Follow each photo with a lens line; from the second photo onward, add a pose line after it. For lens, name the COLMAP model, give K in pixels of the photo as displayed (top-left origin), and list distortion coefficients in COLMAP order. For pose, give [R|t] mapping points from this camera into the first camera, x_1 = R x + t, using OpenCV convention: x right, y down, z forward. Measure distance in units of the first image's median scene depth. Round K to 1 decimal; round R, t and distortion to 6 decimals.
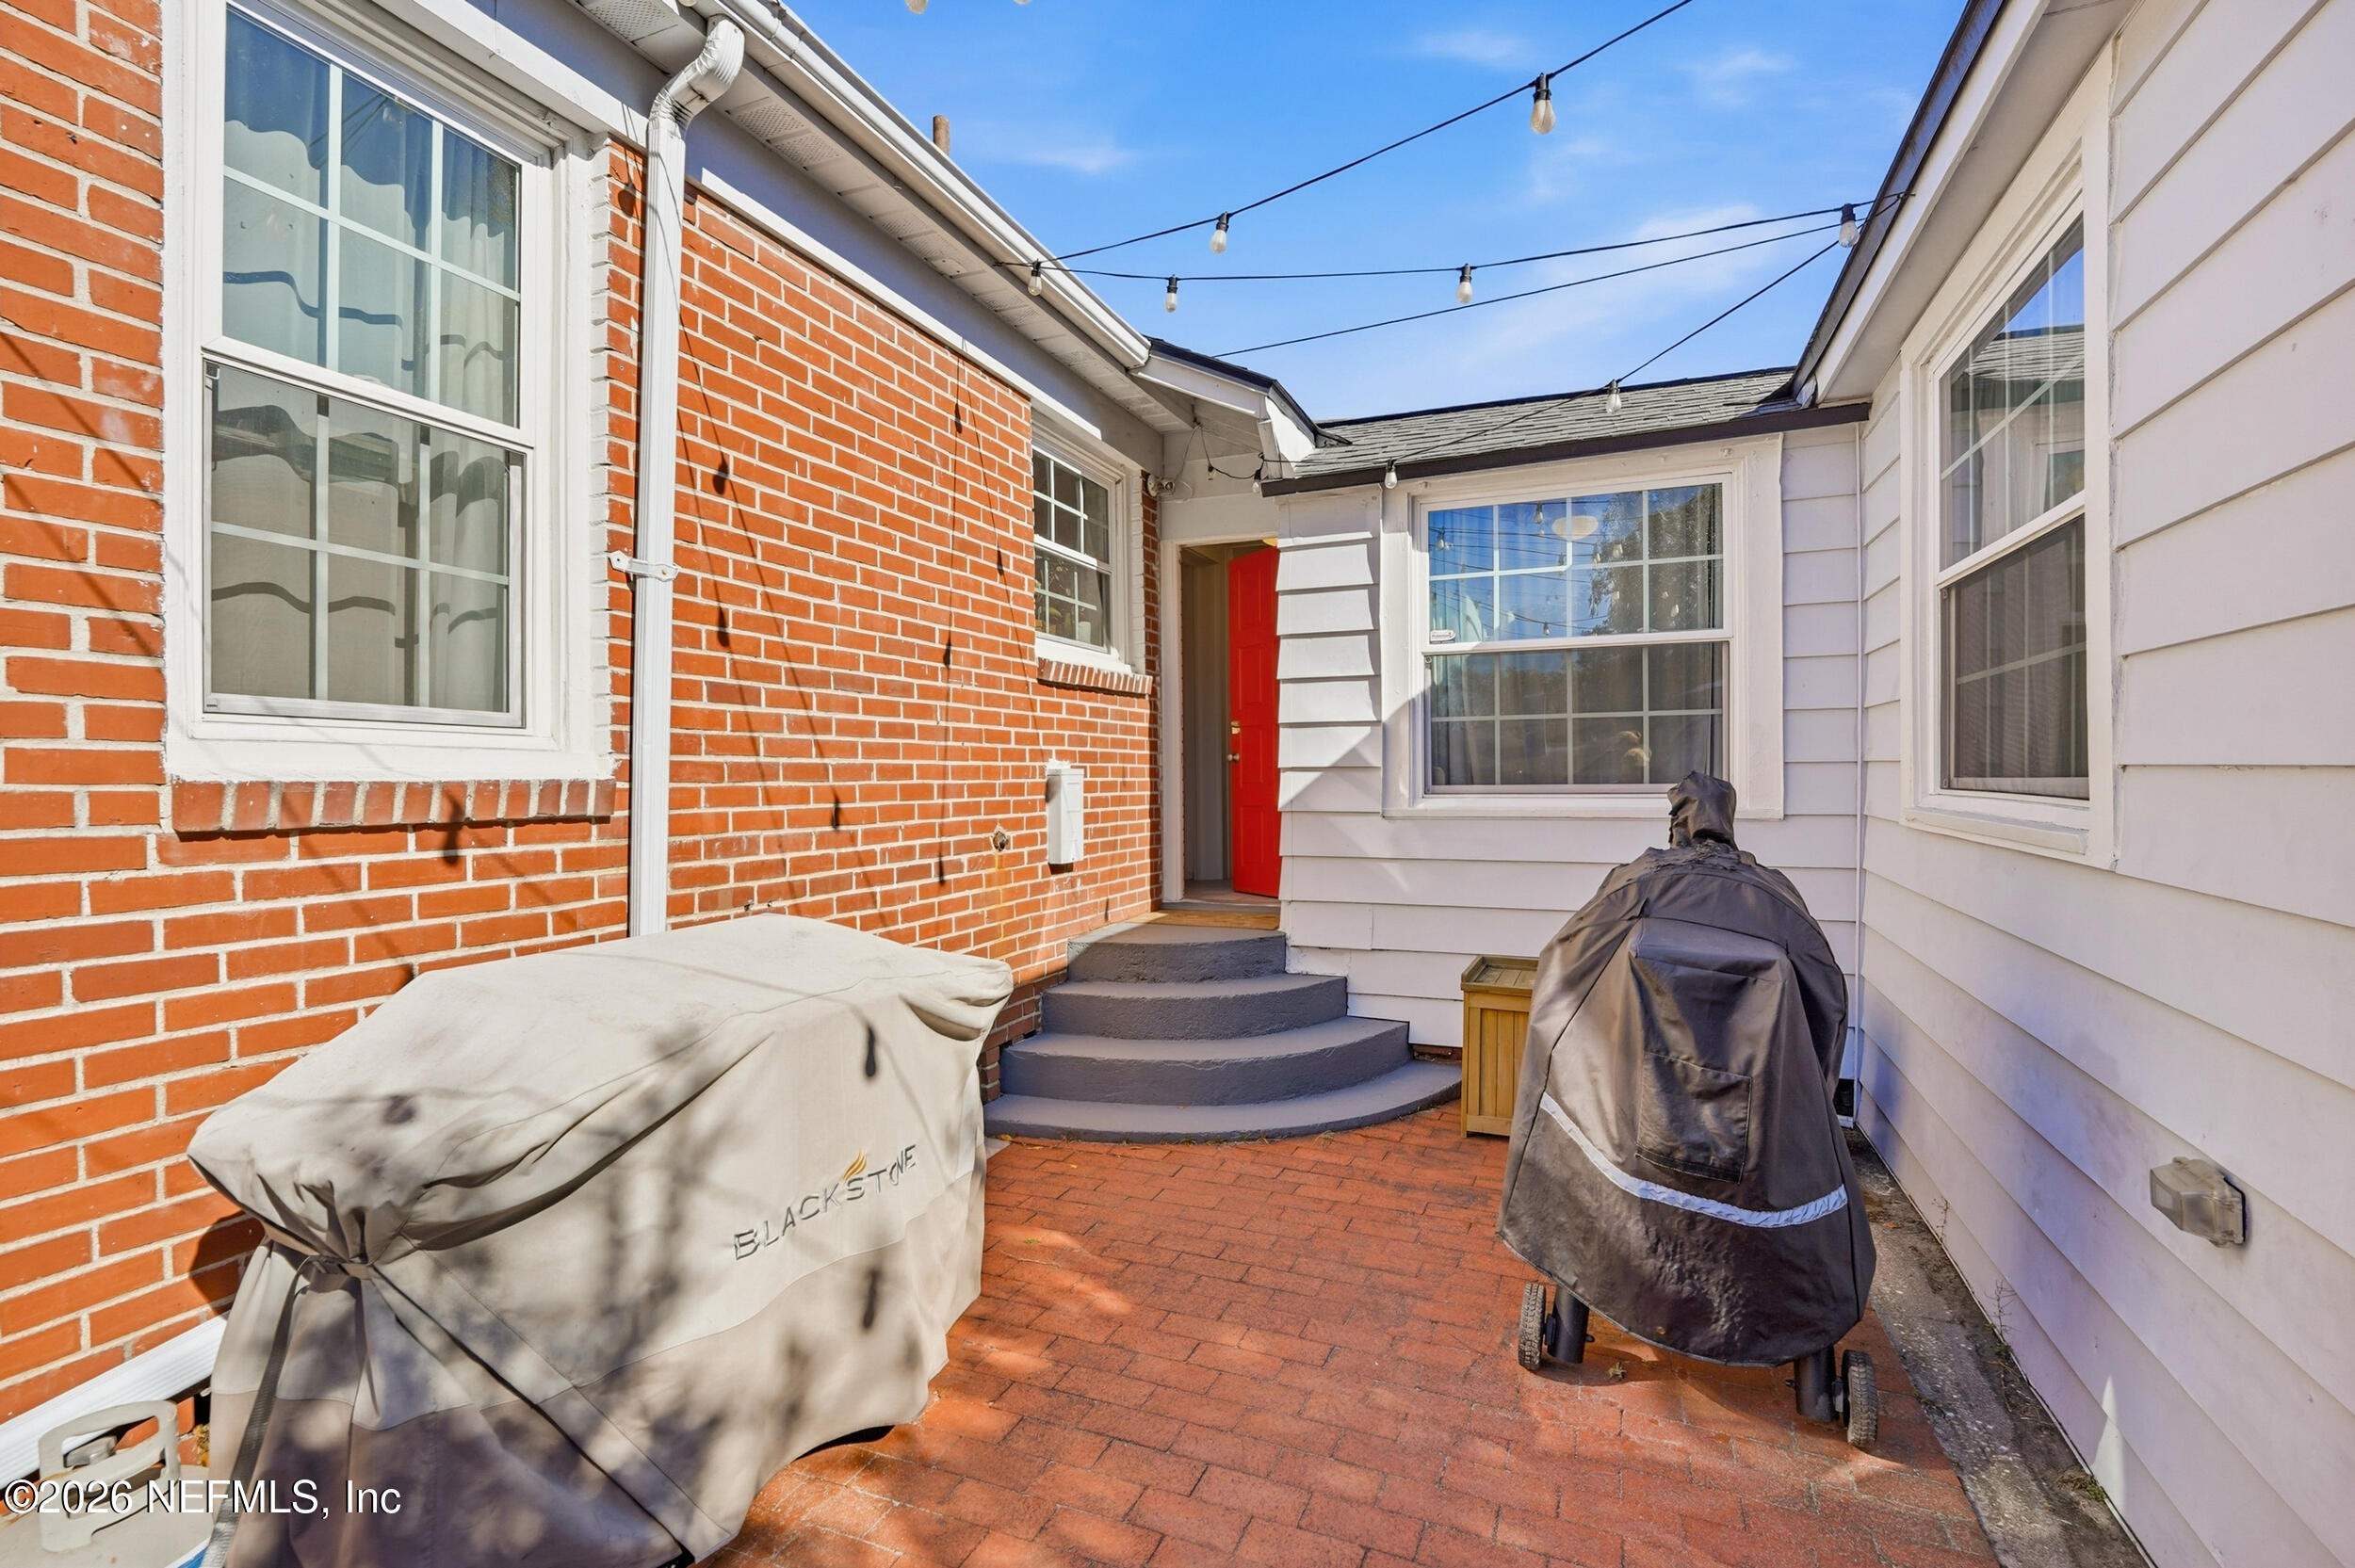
lens RADIAL K [[1047.5, 0, 1173.5], [0, 1047.5, 783.0], [0, 0, 1]] dist [-0.005143, 0.001813]
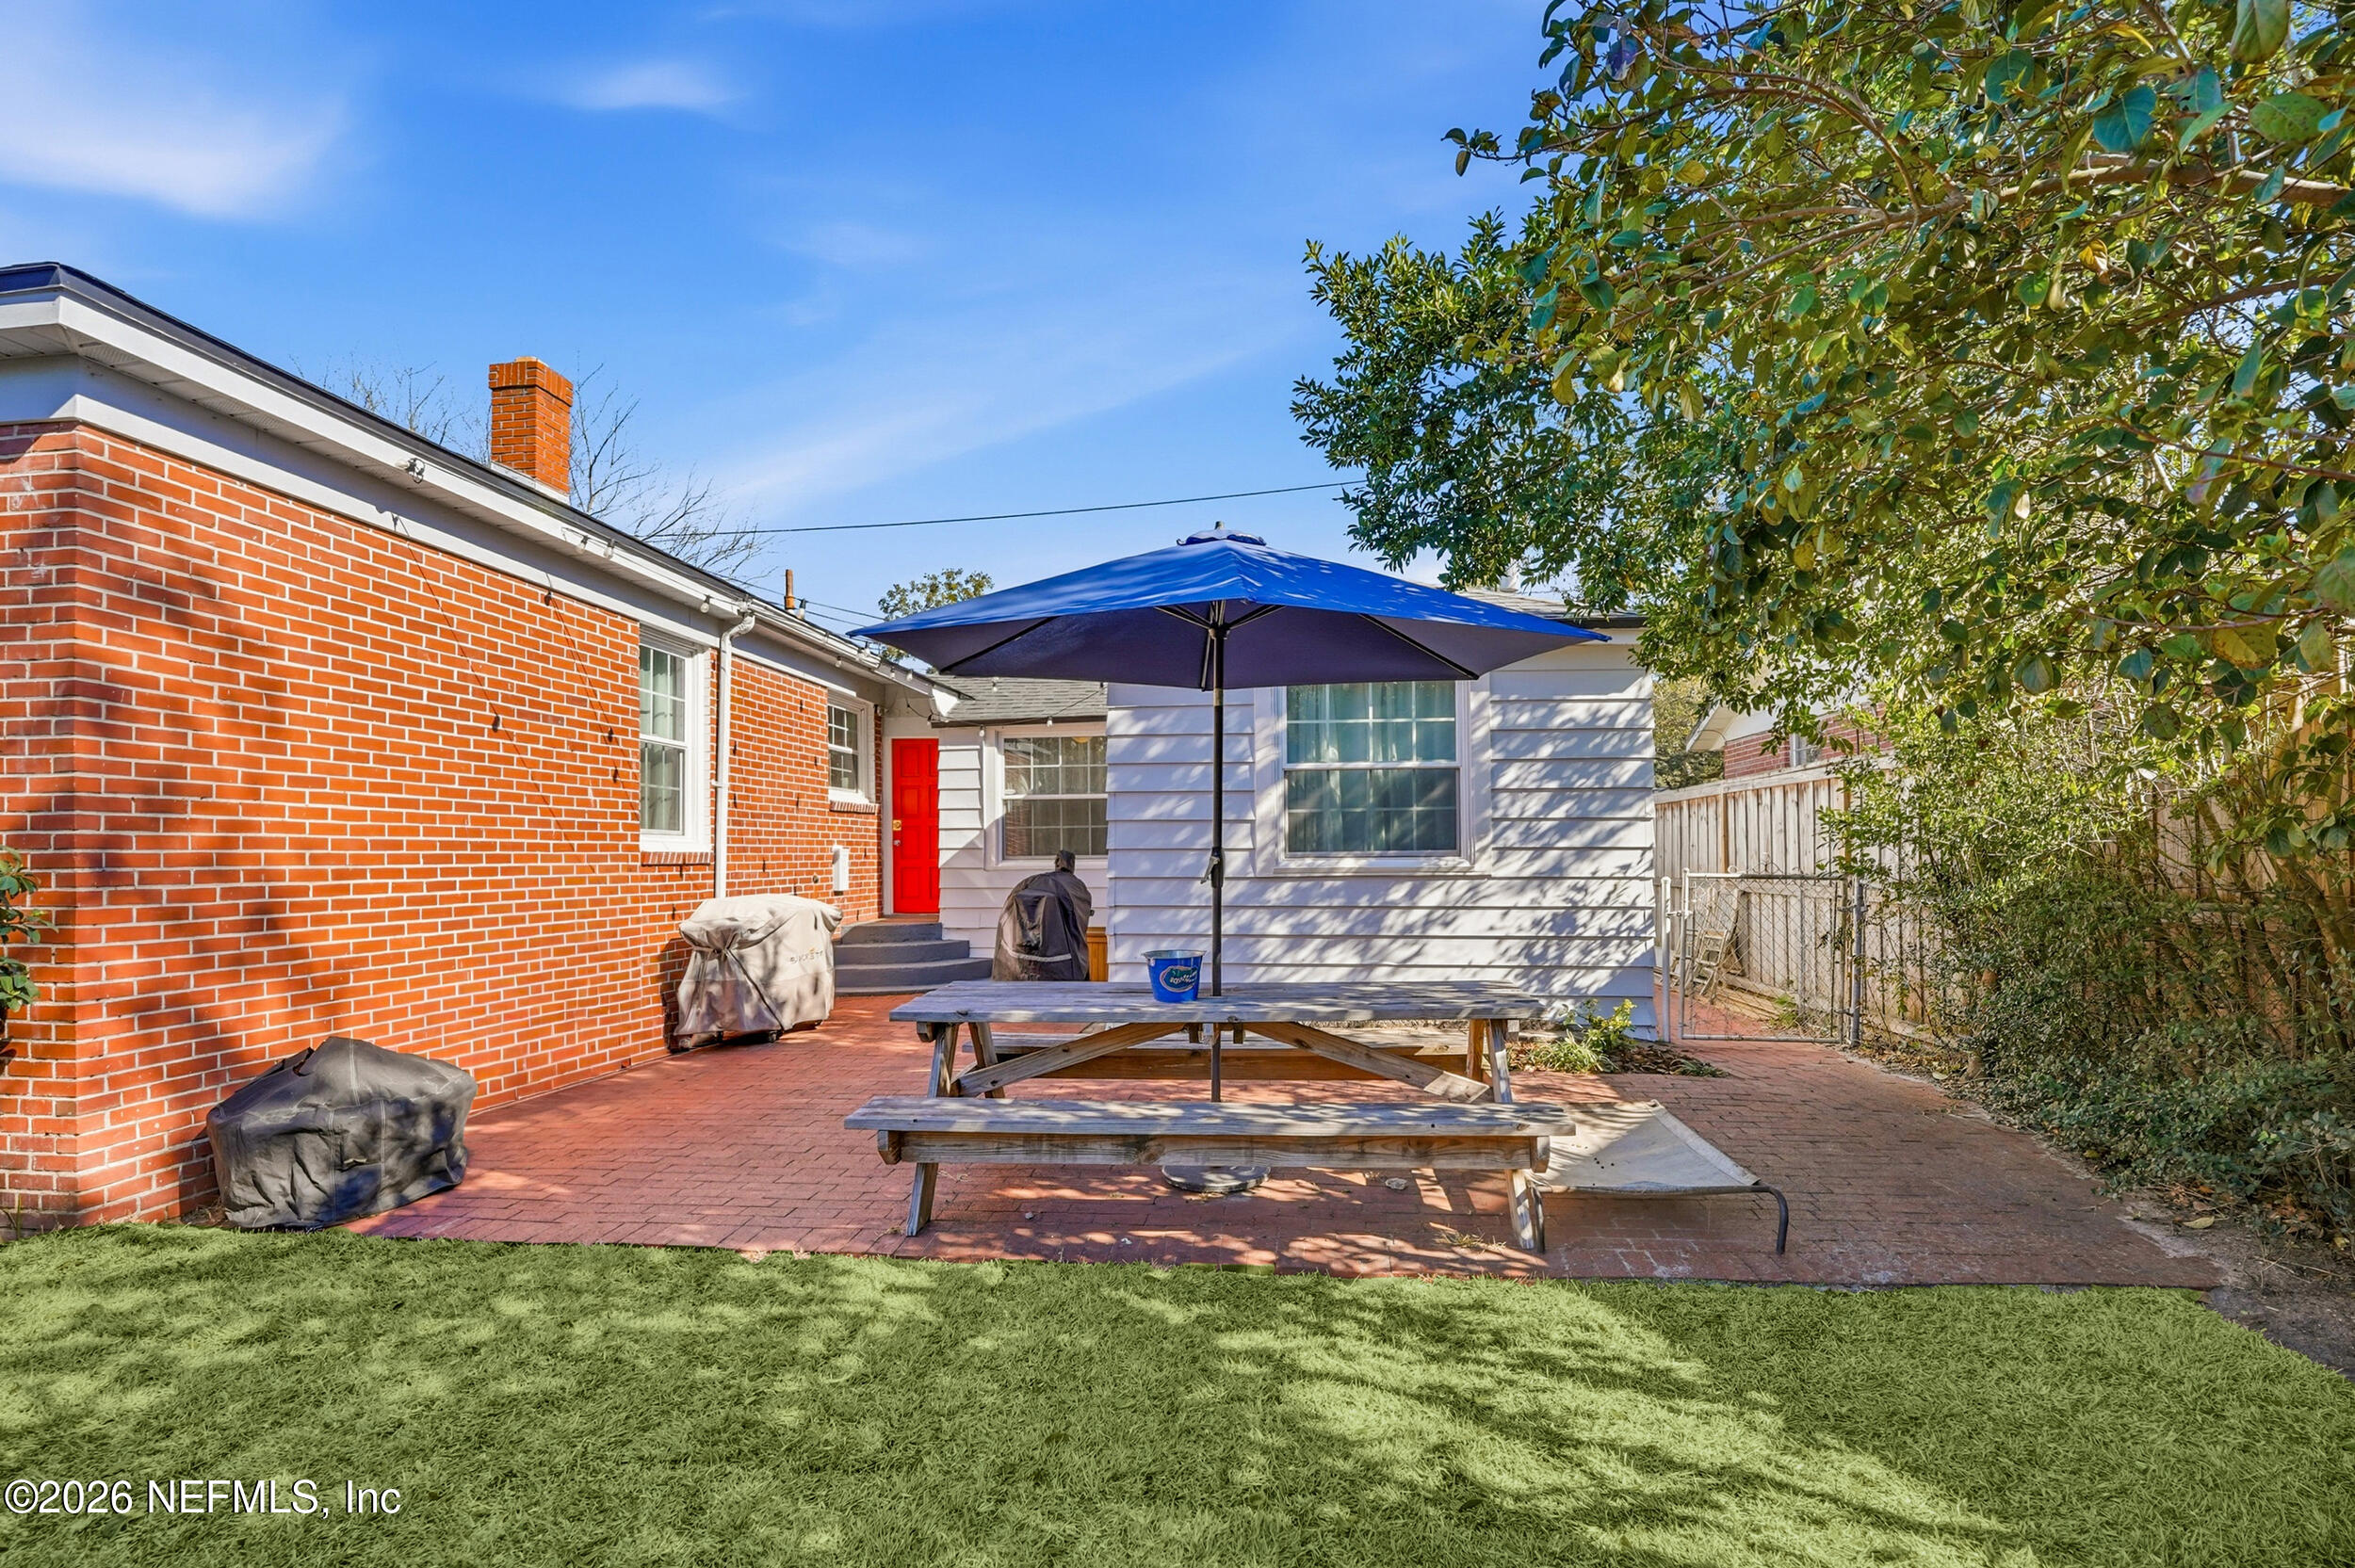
lens RADIAL K [[977.3, 0, 1128.7], [0, 977.3, 848.2], [0, 0, 1]] dist [-0.004756, 0.001039]
pose [[0.967725, 0.002988, 0.251989, -0.038049], [0.000371, 0.999912, -0.013279, 0.014374], [-0.252007, 0.012944, 0.967639, -1.297717]]
